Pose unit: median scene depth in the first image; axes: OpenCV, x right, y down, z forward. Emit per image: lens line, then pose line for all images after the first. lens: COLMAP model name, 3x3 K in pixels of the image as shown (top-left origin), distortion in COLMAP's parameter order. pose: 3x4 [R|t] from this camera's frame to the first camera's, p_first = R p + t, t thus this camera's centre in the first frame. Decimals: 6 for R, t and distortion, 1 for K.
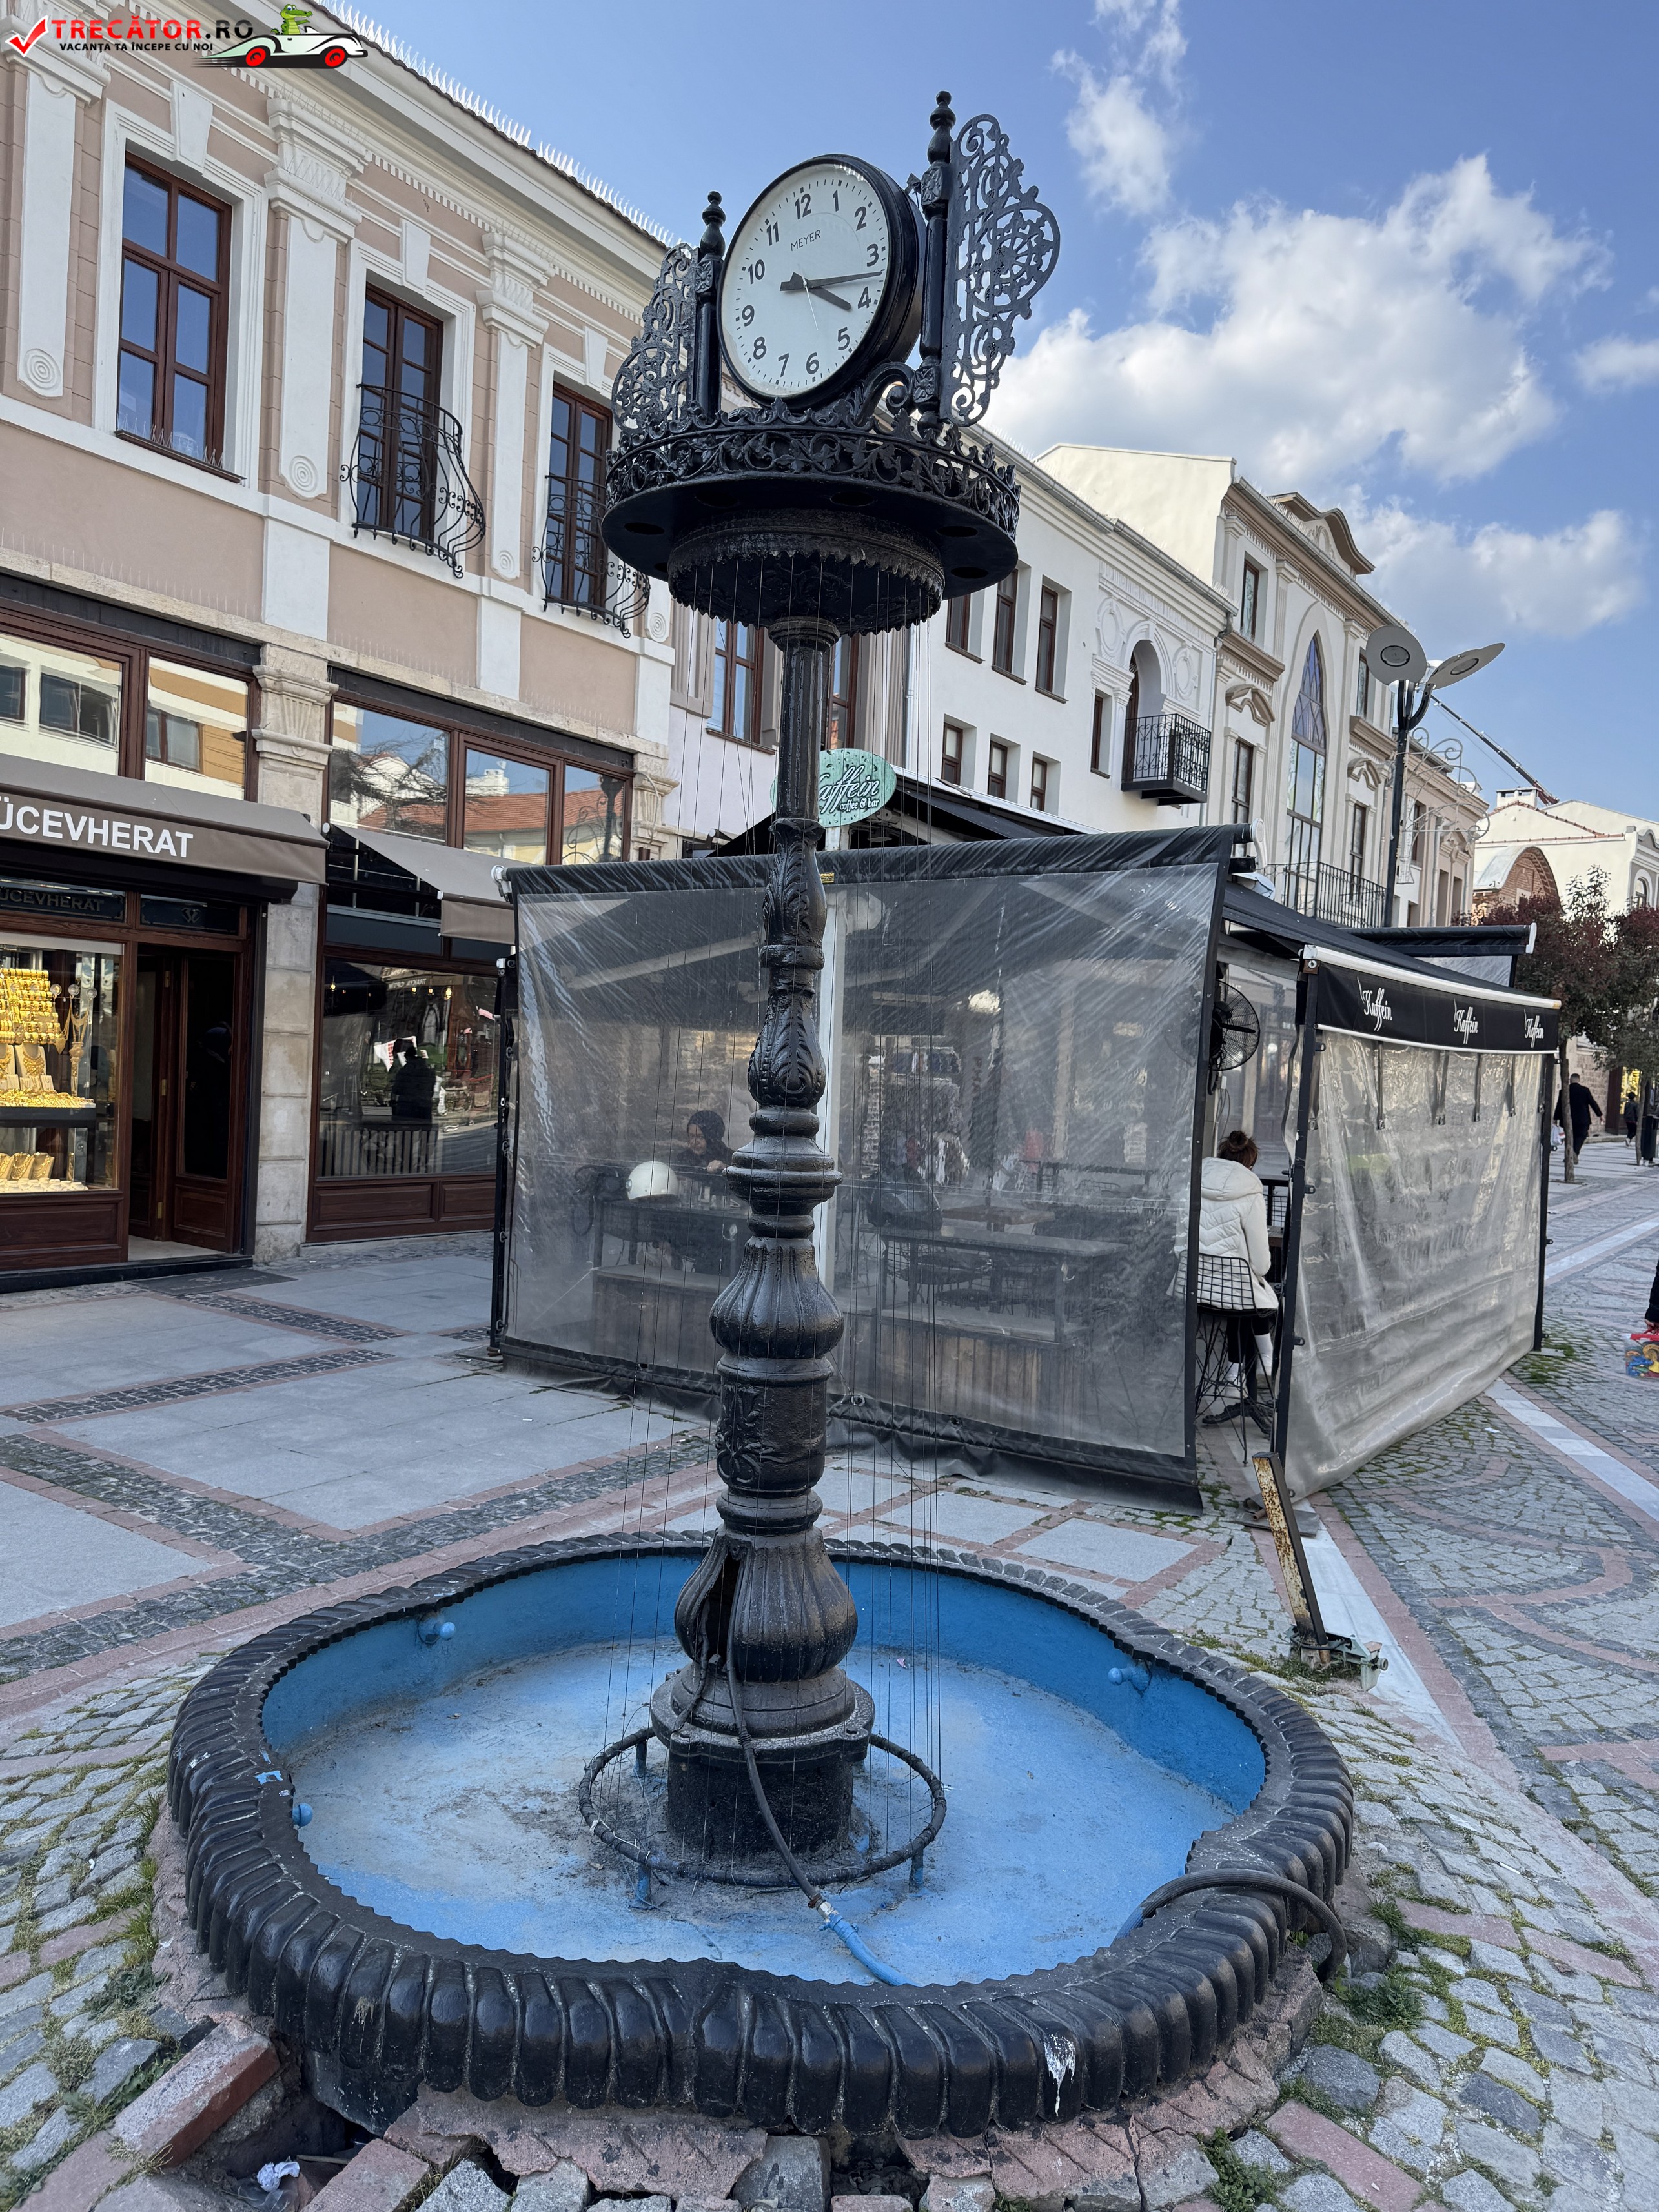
lens RADIAL K [[1573.7, 0, 827.6], [0, 1573.7, 1110.4], [0, 0, 1]] dist [0.004696, -0.011514]
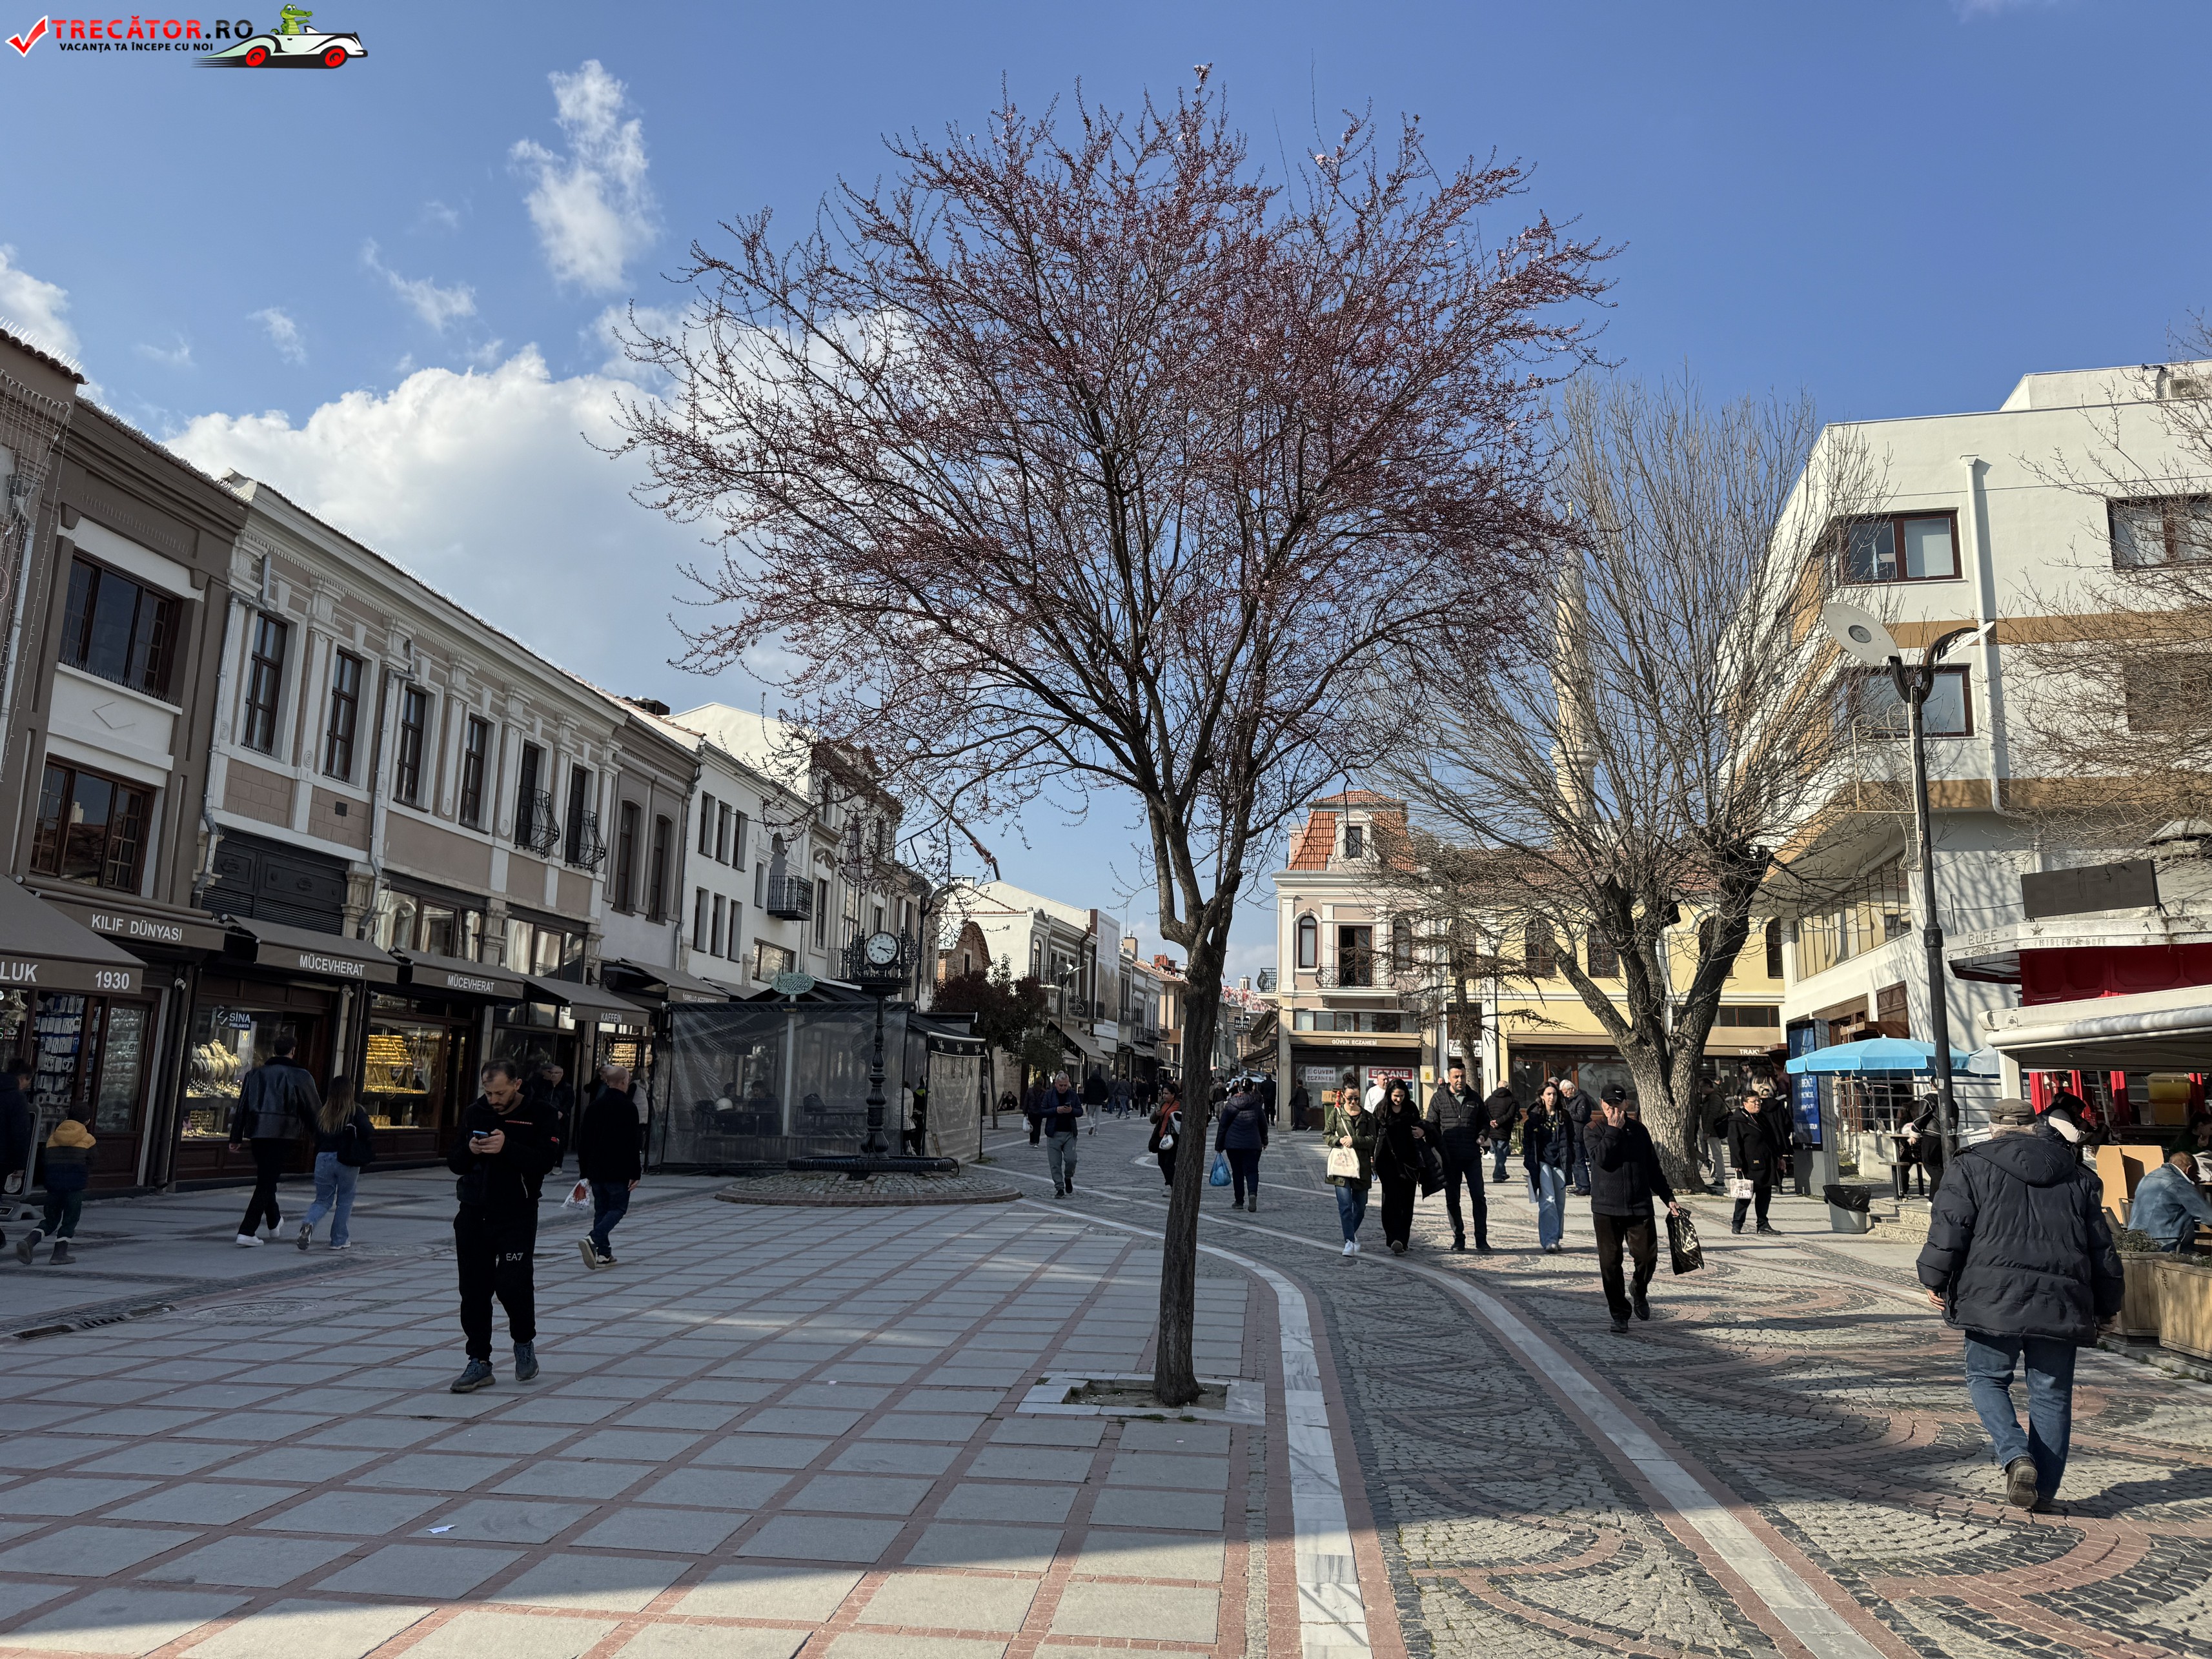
lens RADIAL K [[1573.7, 0, 1106.6], [0, 1573.7, 823.2], [0, 0, 1]] dist [0.004696, -0.011514]
pose [[0.876226, 0.045925, 0.479708, -0.589200], [0.043183, 0.983961, -0.173077, 0.042526], [-0.479962, 0.172370, 0.860189, -1.313861]]
